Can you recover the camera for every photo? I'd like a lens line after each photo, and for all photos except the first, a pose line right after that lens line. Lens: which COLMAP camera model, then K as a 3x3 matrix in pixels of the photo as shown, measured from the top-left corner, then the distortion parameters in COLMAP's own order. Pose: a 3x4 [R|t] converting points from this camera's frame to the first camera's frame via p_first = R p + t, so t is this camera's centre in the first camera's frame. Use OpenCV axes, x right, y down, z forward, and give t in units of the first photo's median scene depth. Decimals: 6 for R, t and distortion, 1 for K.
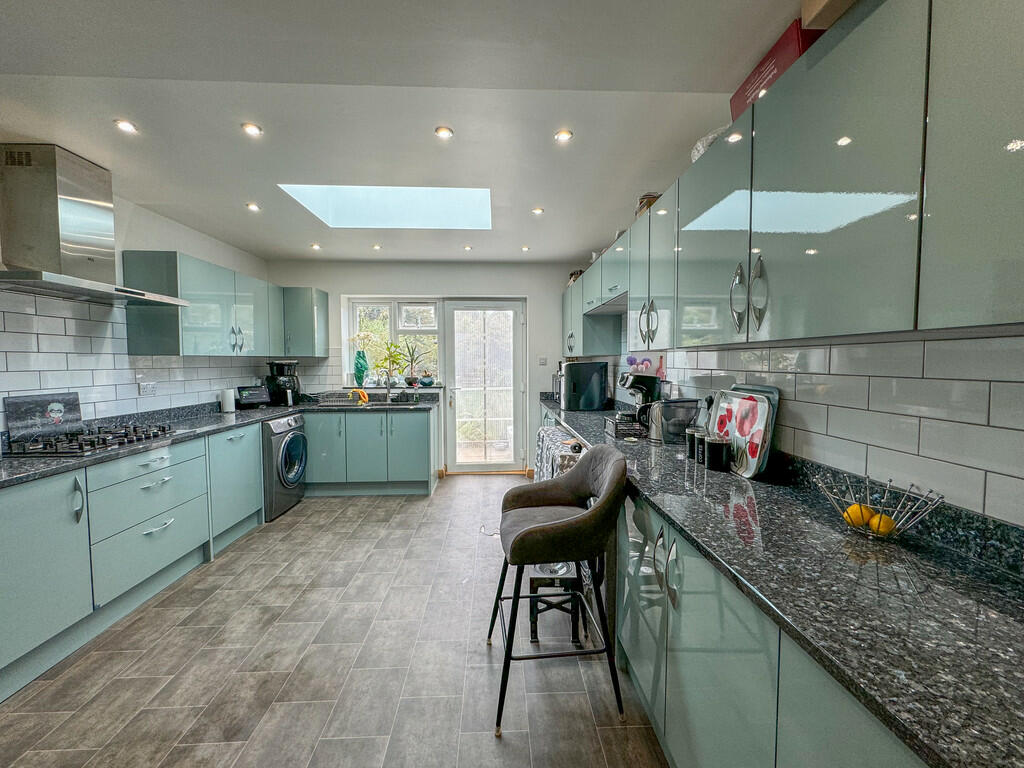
lens RADIAL K [[414.5, 0, 512.4], [0, 414.5, 382.6], [0, 0, 1]] dist [-0.000351, -0.000078]
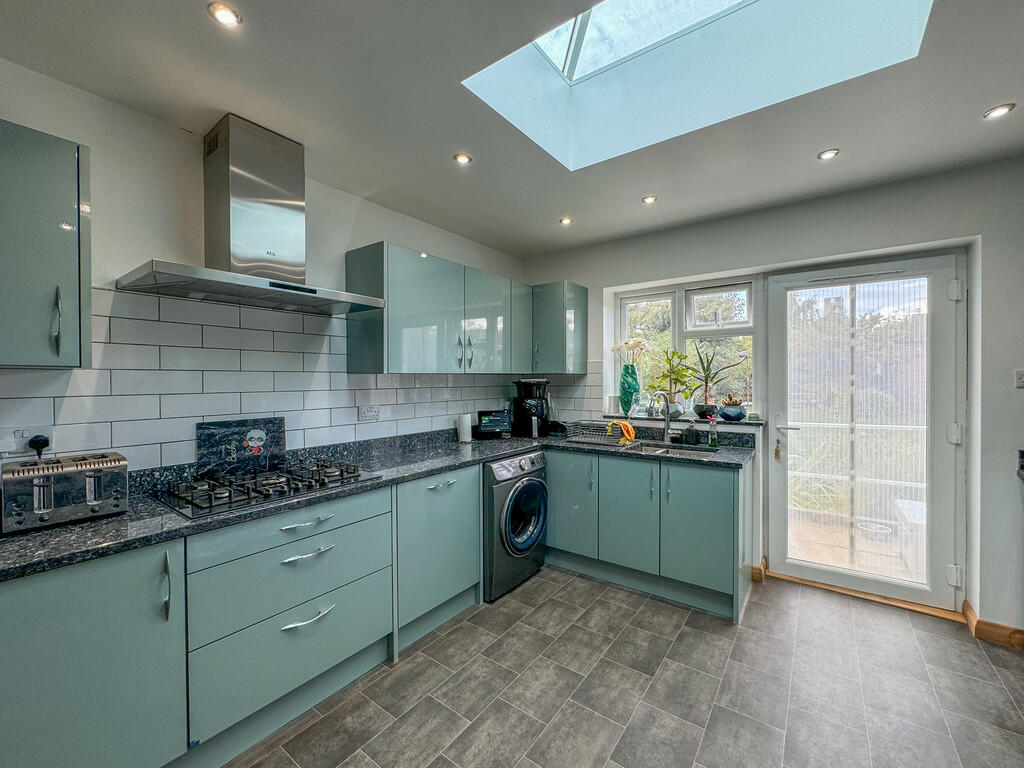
lens RADIAL K [[414.5, 0, 512.4], [0, 414.5, 382.6], [0, 0, 1]] dist [-0.000351, -0.000078]
pose [[0.774440, 0.005175, -0.632626, -0.088796], [-0.030779, 0.999091, -0.029505, -0.023616], [0.631898, 0.042322, 0.773895, 0.399737]]
